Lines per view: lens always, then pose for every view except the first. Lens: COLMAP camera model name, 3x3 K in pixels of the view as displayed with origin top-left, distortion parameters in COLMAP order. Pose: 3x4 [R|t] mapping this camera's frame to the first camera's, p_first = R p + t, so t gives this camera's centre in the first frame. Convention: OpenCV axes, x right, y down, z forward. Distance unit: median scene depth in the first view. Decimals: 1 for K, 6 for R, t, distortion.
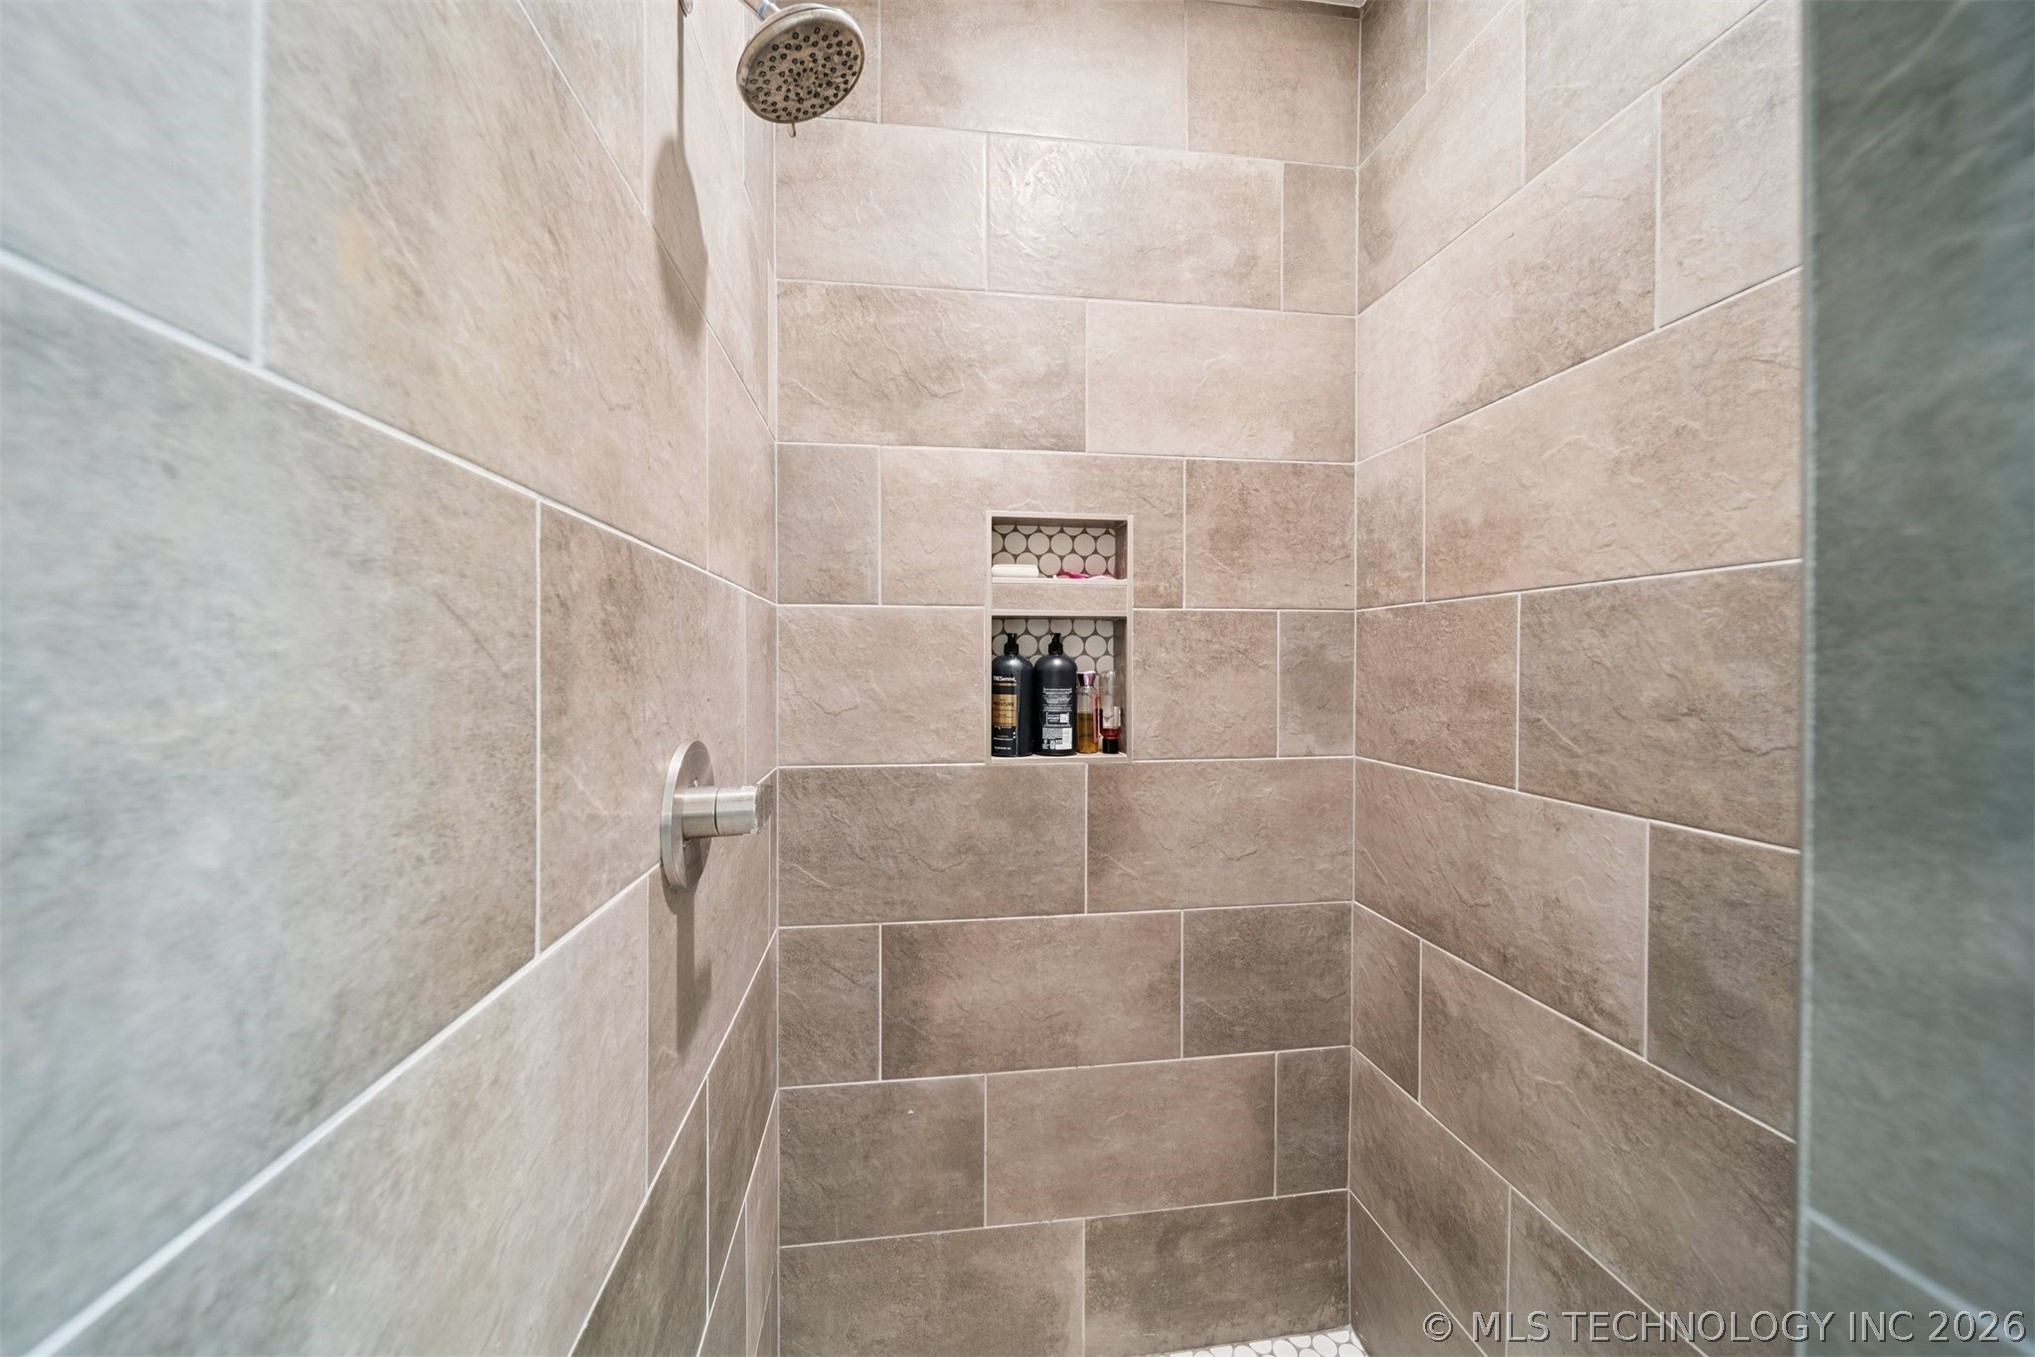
lens RADIAL K [[714.1, 0, 1010.8], [0, 714.1, 669.8], [0, 0, 1]] dist [0.001758, -0.001822]
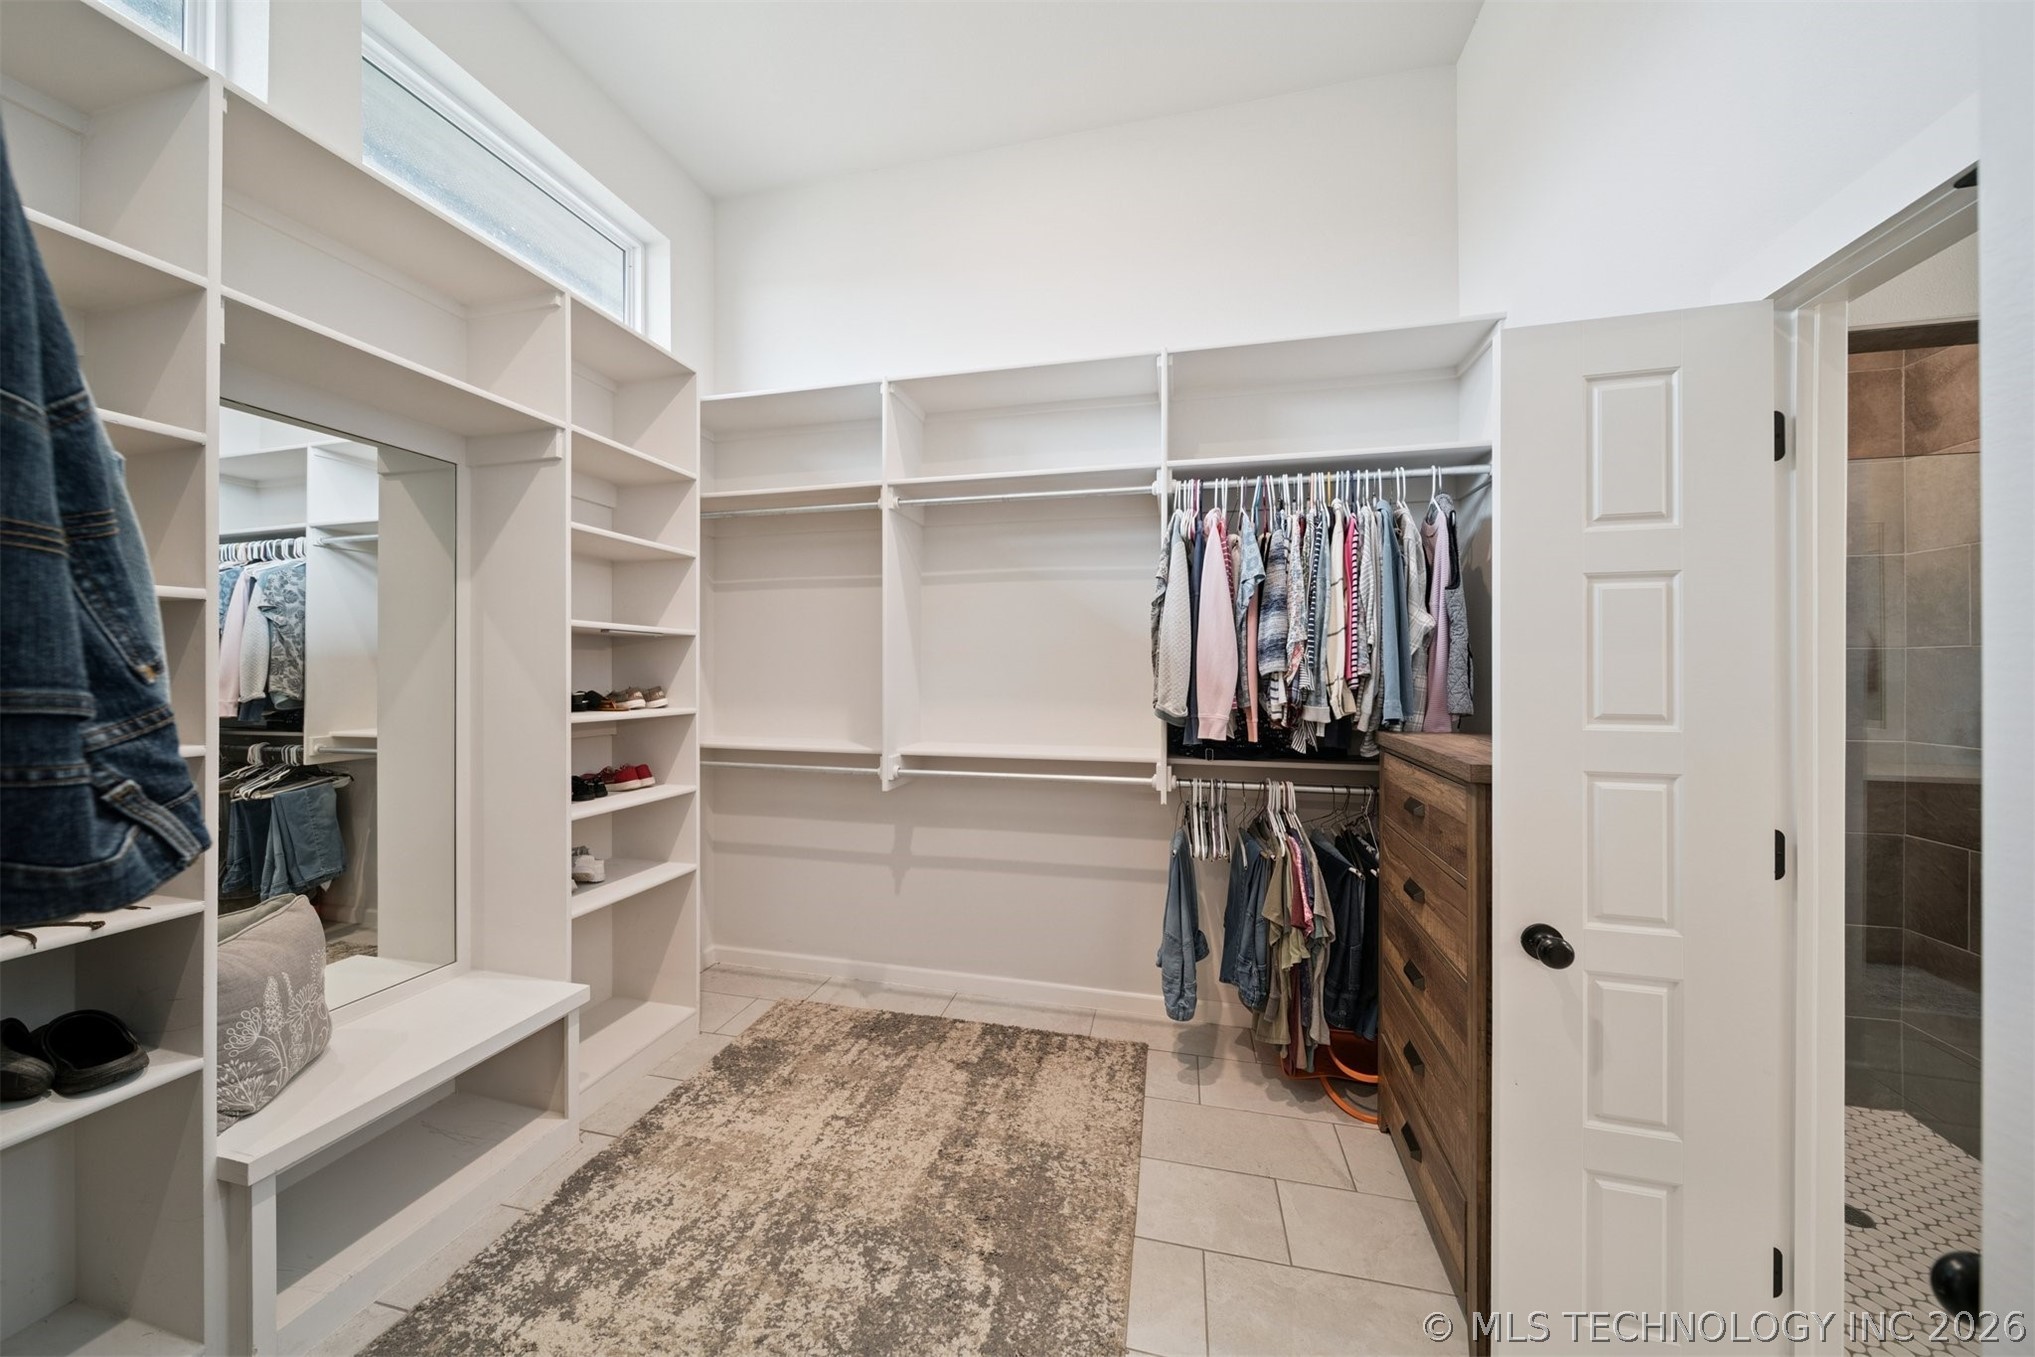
lens RADIAL K [[714.1, 0, 1005.5], [0, 714.1, 673.6], [0, 0, 1]] dist [0.001758, -0.001822]
pose [[0.931078, -0.002837, -0.364810, -0.801478], [-0.001834, 0.999921, -0.012459, -0.002988], [0.364816, 0.012269, 0.930999, -1.199281]]
